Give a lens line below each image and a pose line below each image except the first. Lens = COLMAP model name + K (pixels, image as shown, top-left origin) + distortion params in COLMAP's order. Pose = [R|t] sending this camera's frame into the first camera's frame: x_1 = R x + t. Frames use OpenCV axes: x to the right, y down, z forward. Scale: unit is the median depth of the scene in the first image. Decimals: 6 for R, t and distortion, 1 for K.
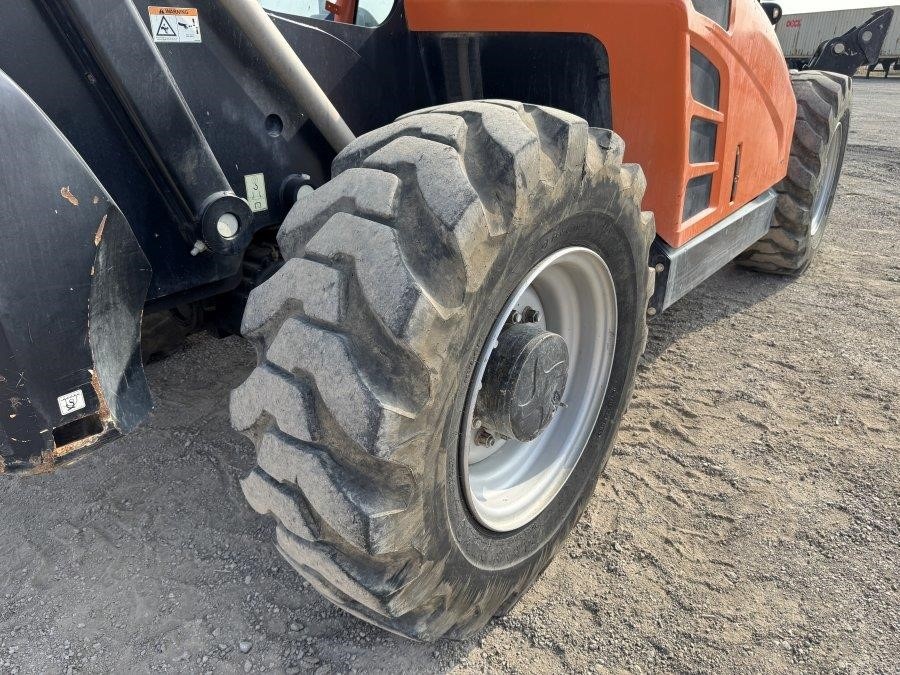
lens RADIAL K [[625.2, 0, 446.7], [0, 625.2, 340.5], [0, 0, 1]] dist [0.004961, -0.005022]
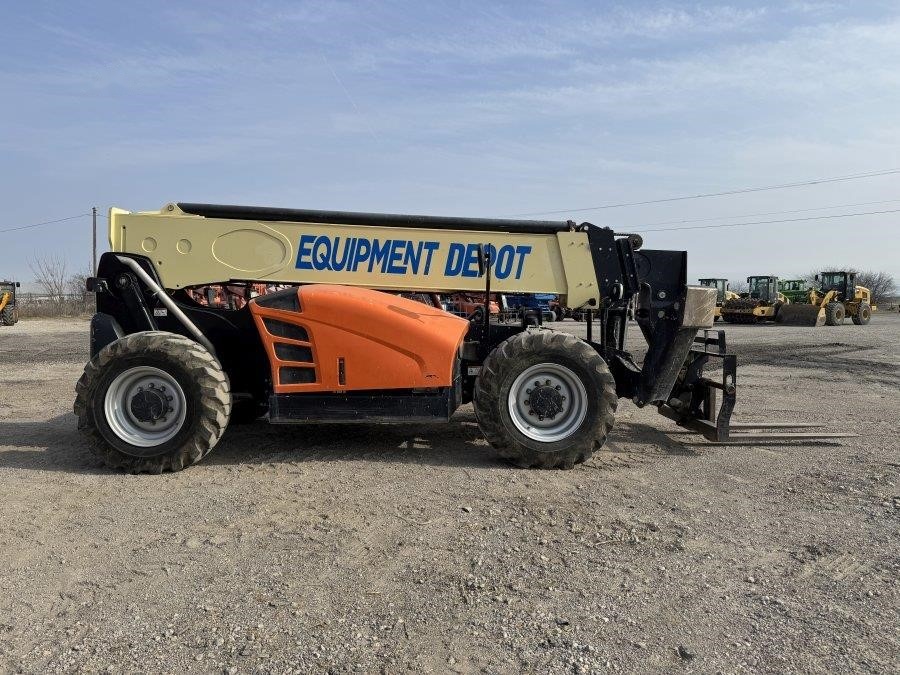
lens RADIAL K [[633.3, 0, 455.0], [0, 633.3, 342.6], [0, 0, 1]] dist [0.022680, -0.015540]
pose [[0.632002, 0.045391, -0.773637, 4.450036], [-0.323011, 0.922864, -0.209728, -0.069428], [0.704441, 0.382442, 0.597913, -0.075685]]
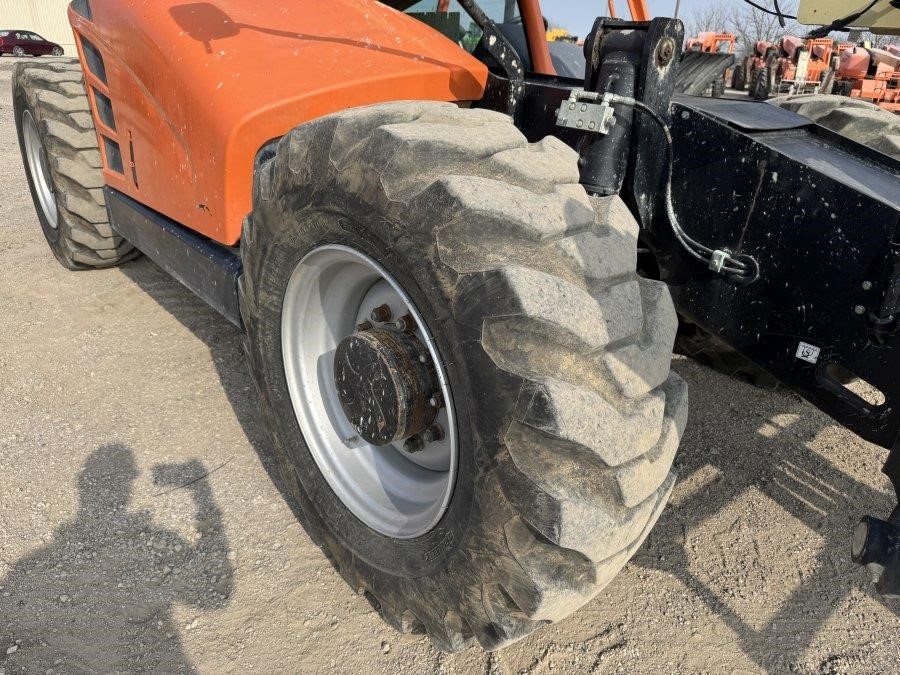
lens RADIAL K [[633.3, 0, 442.5], [0, 633.3, 342.6], [0, 0, 1]] dist [0.022680, -0.015540]
pose [[-0.216801, 0.388486, -0.895587, 2.591025], [-0.445853, 0.776733, 0.444860, -1.365300], [0.868454, 0.495746, 0.004810, 2.995009]]
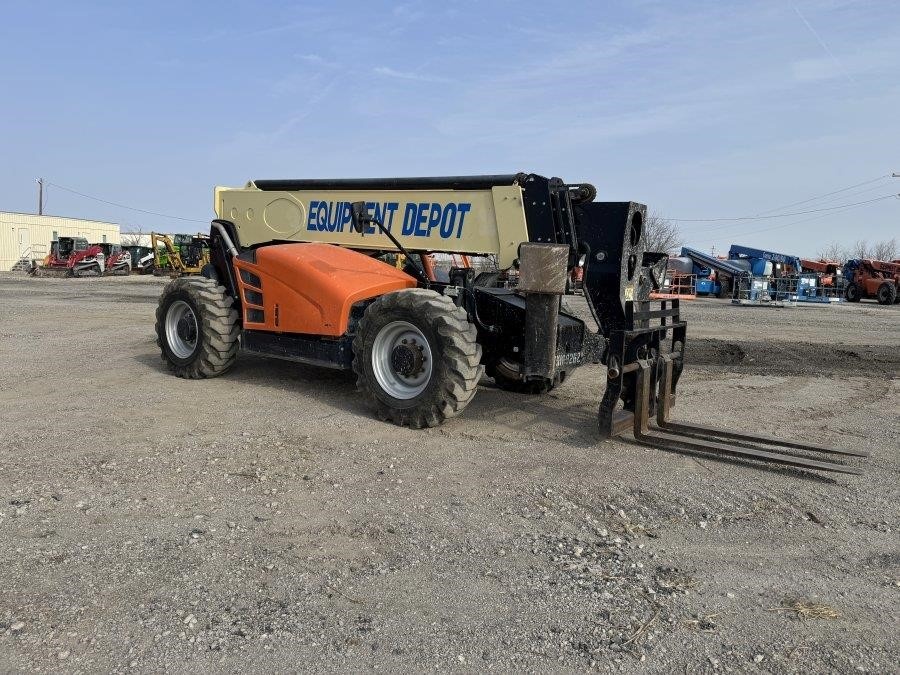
lens RADIAL K [[633.3, 0, 448.9], [0, 633.3, 342.1], [0, 0, 1]] dist [0.022680, -0.015540]
pose [[0.014687, 0.113462, -0.993434, 5.724865], [-0.445370, 0.890282, 0.095096, -1.383946], [0.895226, 0.441049, 0.063608, 2.879742]]
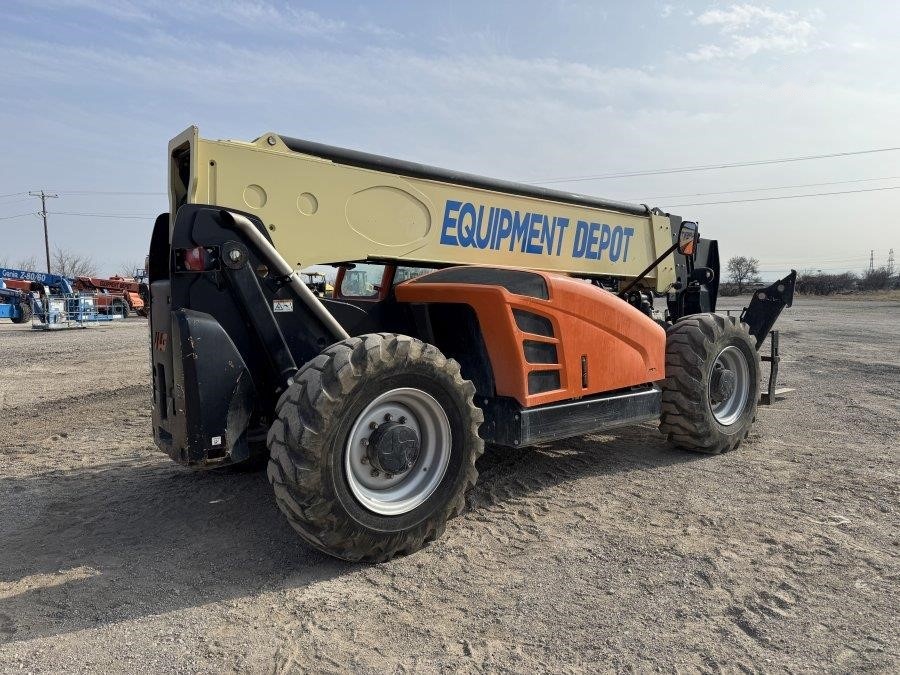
lens RADIAL K [[633.3, 0, 448.1], [0, 633.3, 337.4], [0, 0, 1]] dist [0.022680, -0.015540]
pose [[0.966757, 0.002123, -0.255686, 1.006604], [-0.091592, 0.936485, -0.338535, 0.502491], [0.238728, 0.350700, 0.905549, -1.314596]]
